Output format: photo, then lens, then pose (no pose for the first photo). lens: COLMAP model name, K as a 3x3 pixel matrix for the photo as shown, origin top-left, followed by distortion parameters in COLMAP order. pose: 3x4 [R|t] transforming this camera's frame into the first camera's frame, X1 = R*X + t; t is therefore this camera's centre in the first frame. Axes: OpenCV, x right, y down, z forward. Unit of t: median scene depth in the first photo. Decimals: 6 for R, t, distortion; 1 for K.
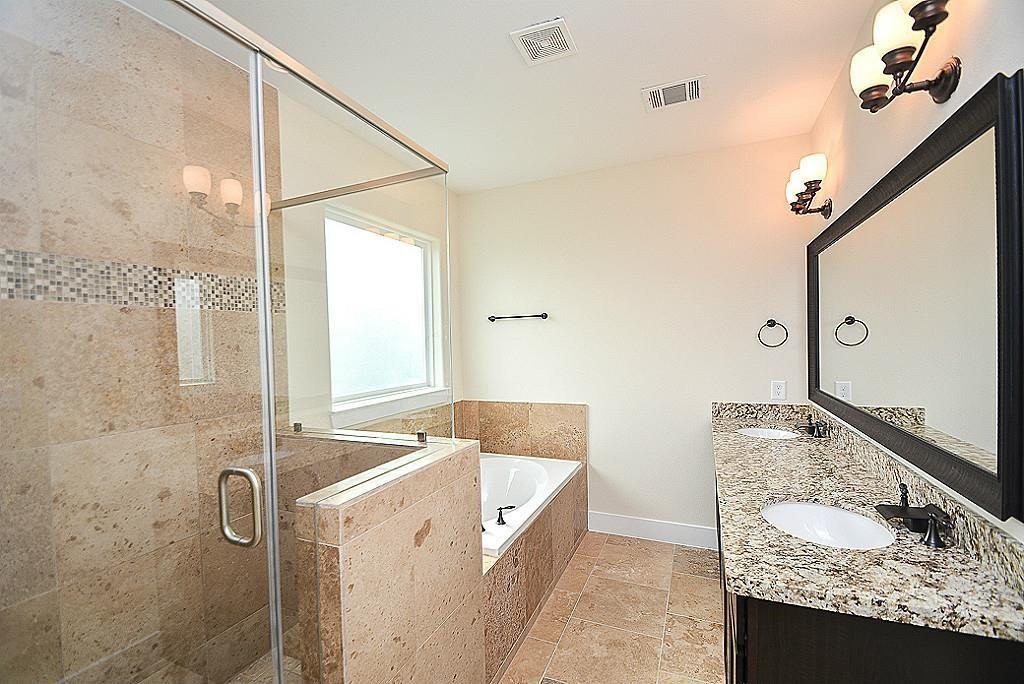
lens RADIAL K [[450.0, 0, 500.0], [0, 450.0, 350.4], [0, 0, 1]] dist [0.014291, -0.016180]
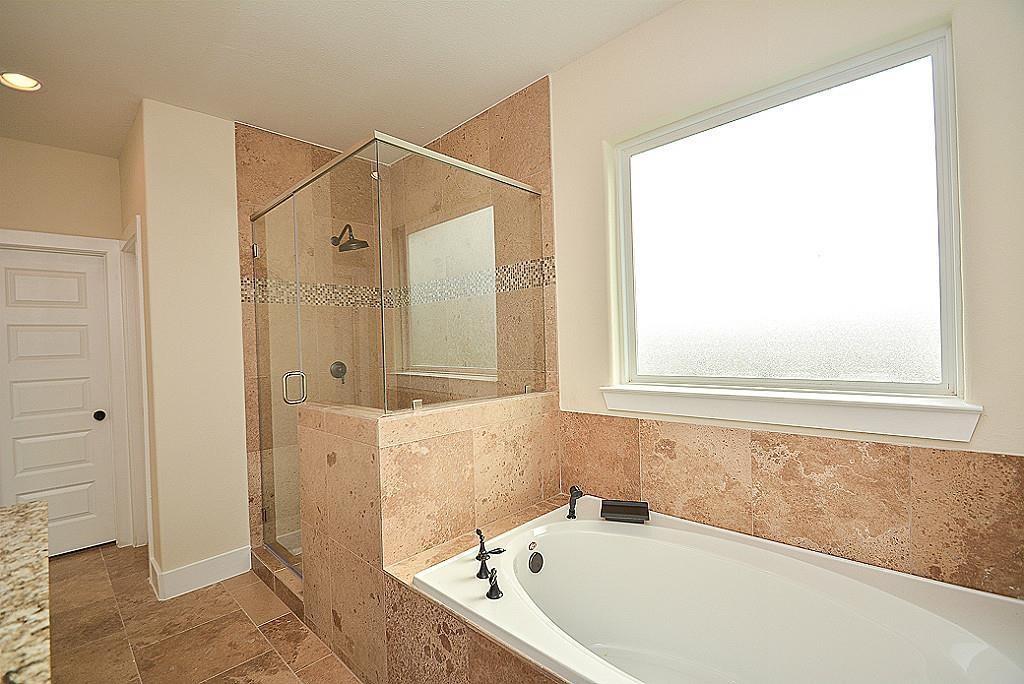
lens RADIAL K [[450.0, 0, 500.0], [0, 450.0, 350.4], [0, 0, 1]] dist [0.014291, -0.016180]
pose [[-0.345879, 0.048303, -0.937035, 0.560594], [0.019718, 0.998828, 0.044210, 0.023672], [0.938072, -0.003185, -0.346426, 1.222720]]
